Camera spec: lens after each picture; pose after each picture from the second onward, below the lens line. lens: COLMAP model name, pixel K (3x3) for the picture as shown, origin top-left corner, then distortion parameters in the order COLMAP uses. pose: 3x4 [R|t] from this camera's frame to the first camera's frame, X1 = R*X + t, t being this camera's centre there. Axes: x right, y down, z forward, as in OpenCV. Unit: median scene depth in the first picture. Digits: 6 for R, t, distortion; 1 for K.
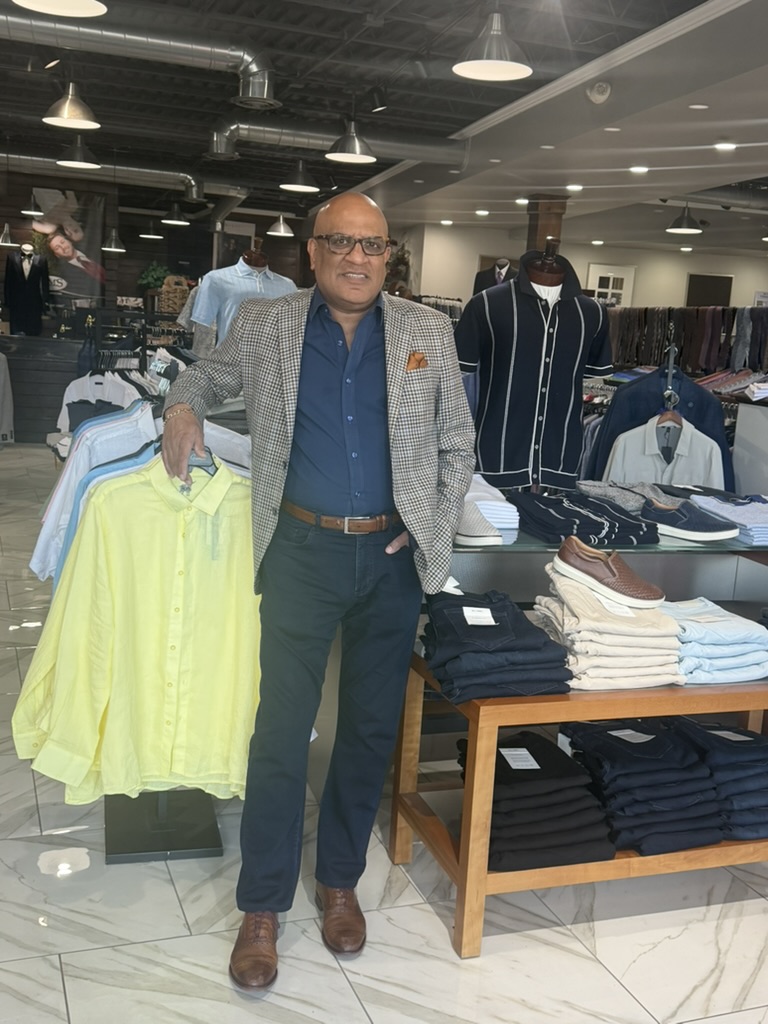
lens RADIAL K [[1087.7, 0, 393.6], [0, 1087.7, 532.2], [0, 0, 1]] dist [0.059906, 0.000000]
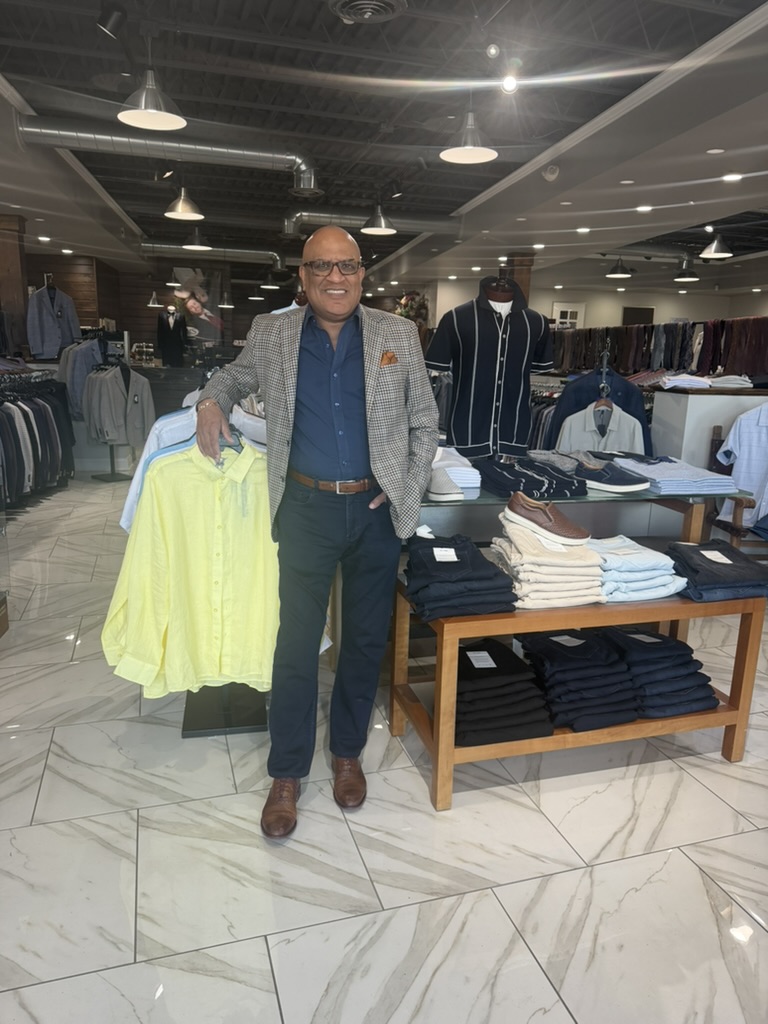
lens RADIAL K [[710.1, 0, 387.4], [0, 710.1, 521.0], [0, 0, 1]] dist [0.038750, -0.007178]
pose [[0.997566, -0.024608, -0.065245, 0.062849], [0.027200, 0.998863, 0.039151, 0.001443], [0.064207, -0.040831, 0.997101, 0.136794]]
